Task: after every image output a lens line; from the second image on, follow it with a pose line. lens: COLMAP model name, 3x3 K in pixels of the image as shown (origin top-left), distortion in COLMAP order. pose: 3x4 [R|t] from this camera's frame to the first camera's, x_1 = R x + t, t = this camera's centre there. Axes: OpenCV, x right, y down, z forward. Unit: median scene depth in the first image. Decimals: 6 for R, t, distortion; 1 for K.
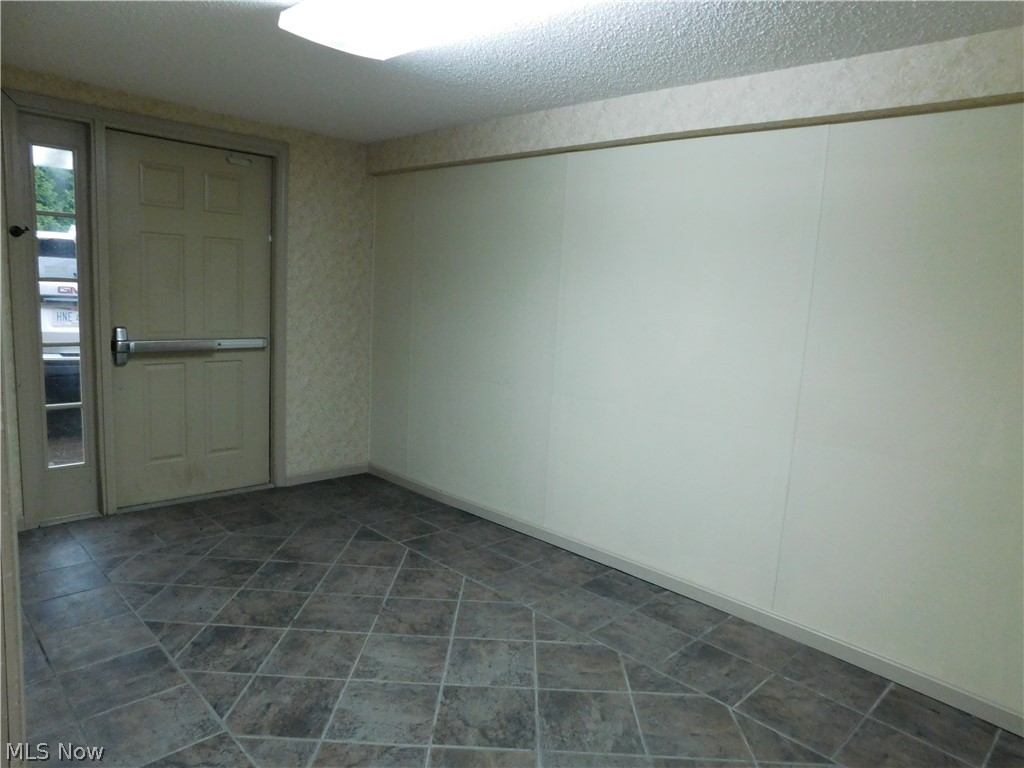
lens RADIAL K [[680.0, 0, 513.6], [0, 680.0, 382.1], [0, 0, 1]] dist [-0.064247, 0.048488]
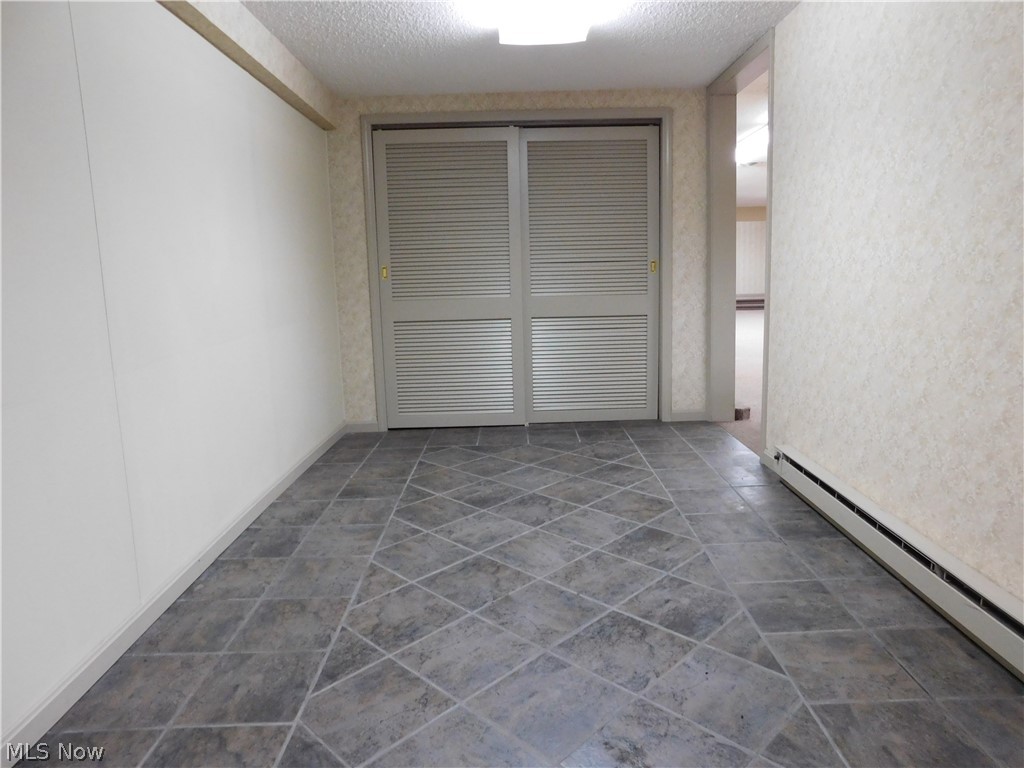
lens RADIAL K [[680.0, 0, 513.4], [0, 680.0, 384.0], [0, 0, 1]] dist [-0.064247, 0.048488]
pose [[-0.720656, -0.145225, 0.677911, -0.810852], [0.089938, 0.949969, 0.299115, -0.164373], [-0.687434, 0.276529, -0.671540, 1.644752]]
